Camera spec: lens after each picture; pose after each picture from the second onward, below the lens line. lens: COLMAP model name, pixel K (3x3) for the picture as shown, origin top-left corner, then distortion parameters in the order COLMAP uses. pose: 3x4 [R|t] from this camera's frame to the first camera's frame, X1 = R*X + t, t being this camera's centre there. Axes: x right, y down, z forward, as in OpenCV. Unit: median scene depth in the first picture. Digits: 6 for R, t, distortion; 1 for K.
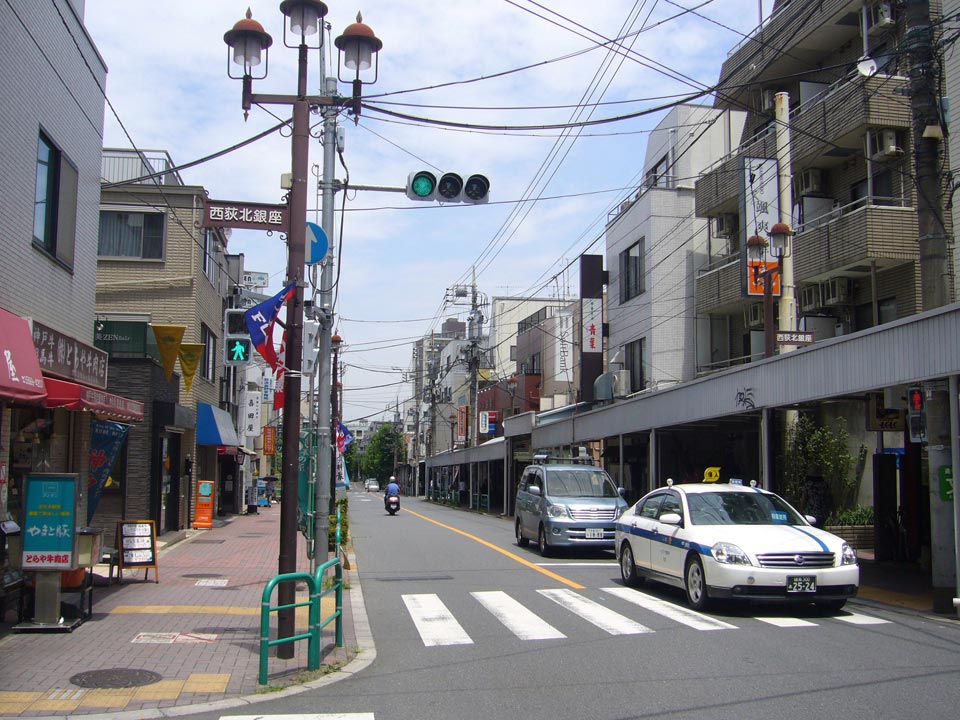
lens RADIAL K [[1049.6, 0, 480.0], [0, 1049.6, 360.0], [0, 0, 1]] dist [-0.083295, 0.023843]
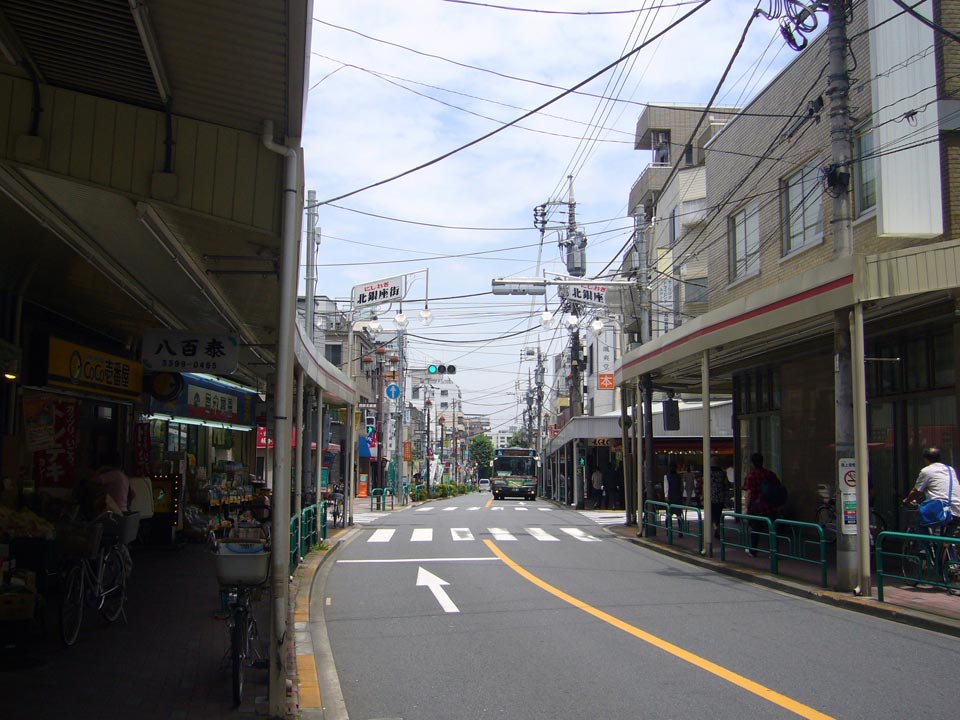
lens RADIAL K [[1049.6, 0, 480.0], [0, 1049.6, 360.0], [0, 0, 1]] dist [-0.083295, 0.023843]
pose [[0.988414, -0.018685, -0.150627, 0.279371], [0.017959, 0.999820, -0.006179, -0.093347], [0.150715, 0.003402, 0.988571, -1.008151]]
